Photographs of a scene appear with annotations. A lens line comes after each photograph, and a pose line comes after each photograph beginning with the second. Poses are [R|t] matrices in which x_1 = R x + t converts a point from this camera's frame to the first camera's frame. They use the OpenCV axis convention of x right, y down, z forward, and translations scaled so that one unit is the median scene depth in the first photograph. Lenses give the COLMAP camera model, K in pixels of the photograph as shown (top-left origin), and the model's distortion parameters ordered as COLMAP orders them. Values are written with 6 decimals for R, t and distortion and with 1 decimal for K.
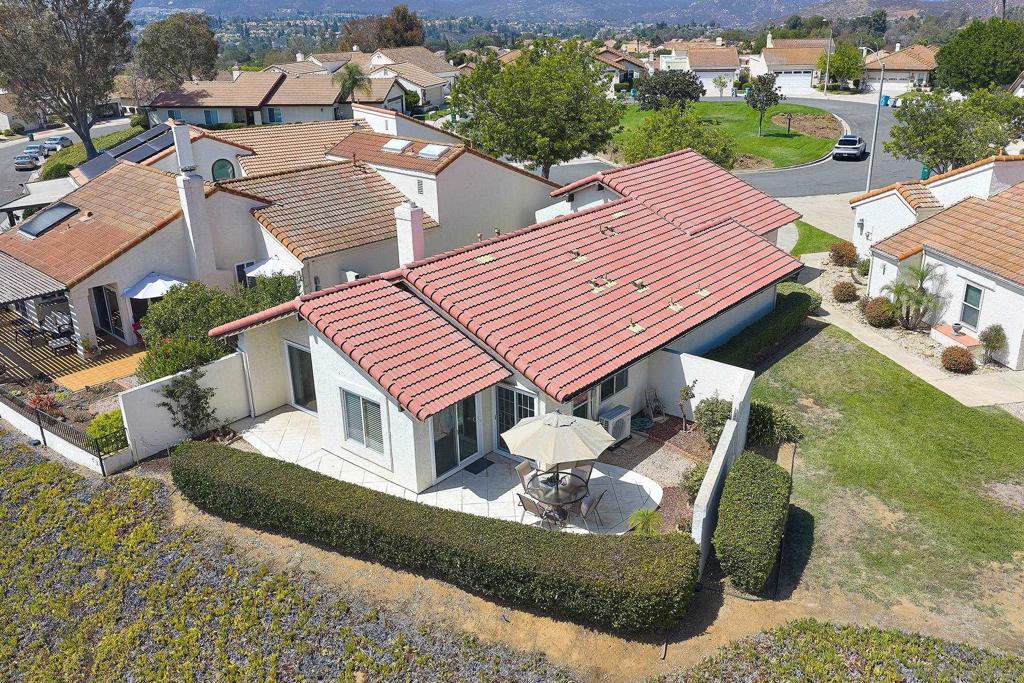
lens RADIAL K [[840.2, 0, 520.4], [0, 840.2, 348.2], [0, 0, 1]] dist [0.025713, -0.037284]
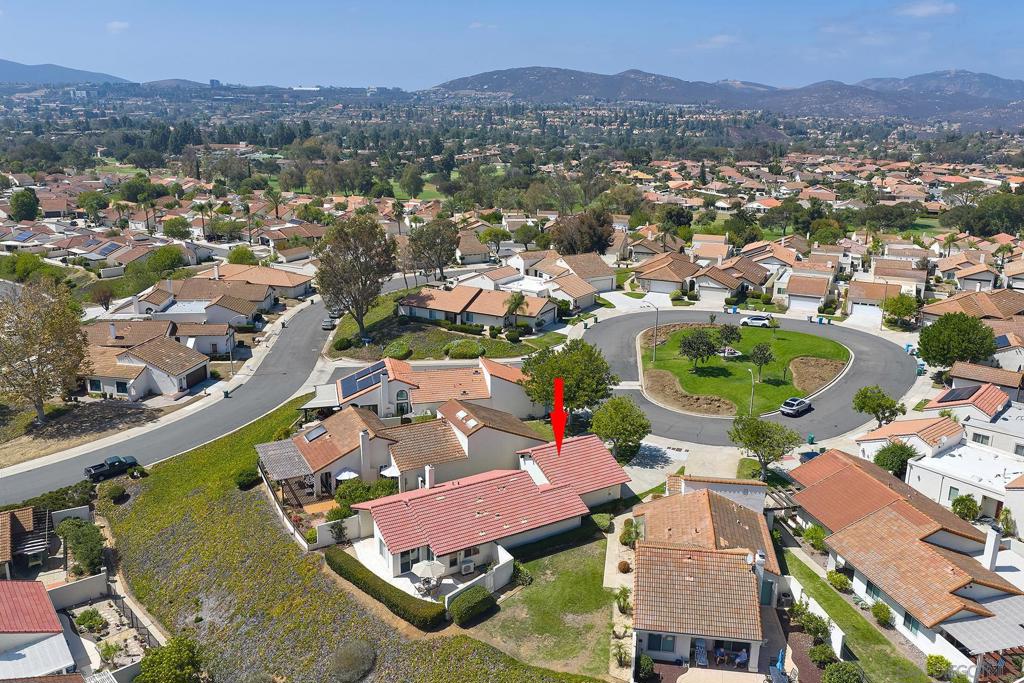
lens RADIAL K [[840.2, 0, 521.8], [0, 840.2, 336.7], [0, 0, 1]] dist [0.025713, -0.037284]
pose [[0.946672, 0.118660, -0.299552, 0.891968], [-0.149011, 0.985552, -0.080516, -0.404951], [0.285670, 0.120859, 0.950677, -1.495817]]
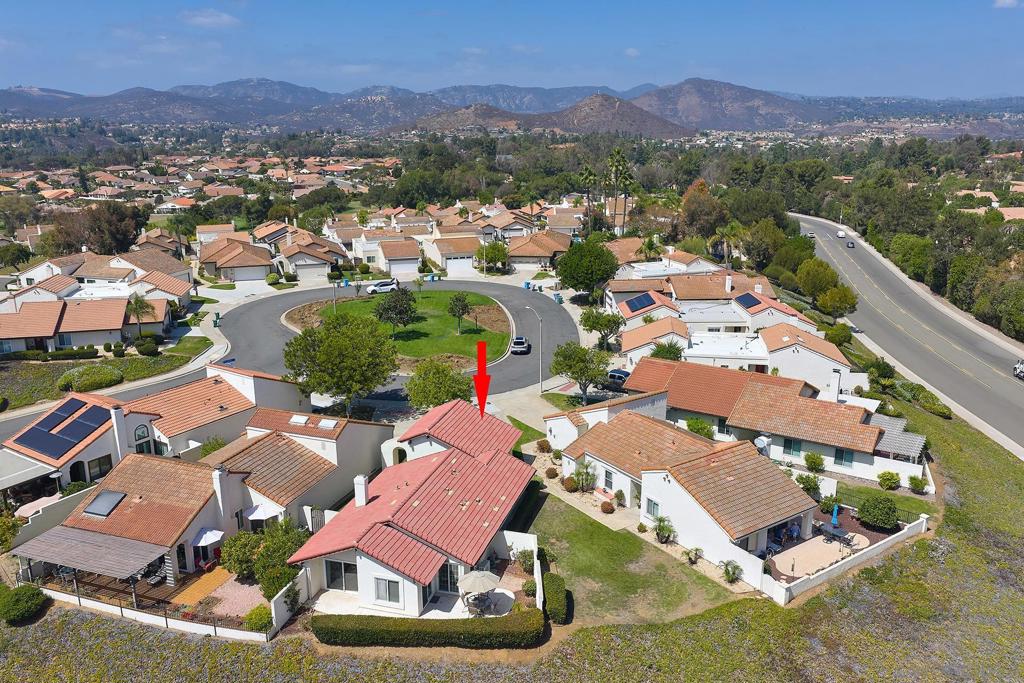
lens RADIAL K [[840.2, 0, 518.0], [0, 840.2, 338.9], [0, 0, 1]] dist [0.025713, -0.037284]
pose [[0.914381, -0.089802, 0.394770, -0.560122], [0.136001, 0.986558, -0.090589, -0.263531], [-0.381329, 0.136522, 0.914303, -1.051232]]
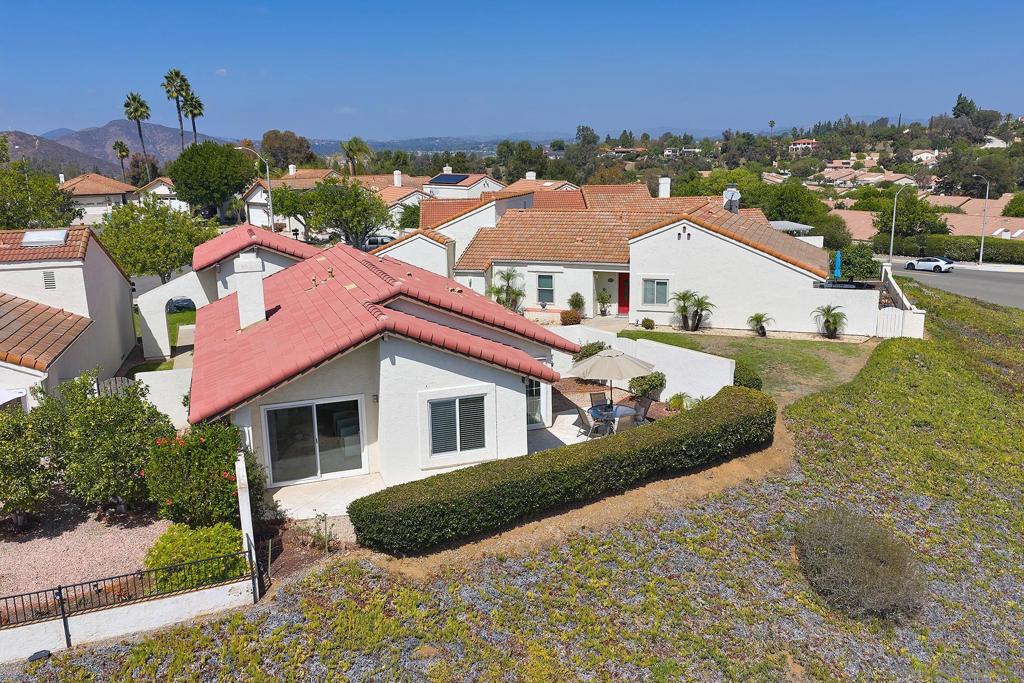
lens RADIAL K [[840.2, 0, 515.9], [0, 840.2, 340.6], [0, 0, 1]] dist [0.025713, -0.037284]
pose [[0.505507, -0.186132, 0.842507, -0.778464], [0.330798, 0.943649, 0.009996, 0.003760], [-0.796891, 0.273647, 0.538593, 0.297245]]
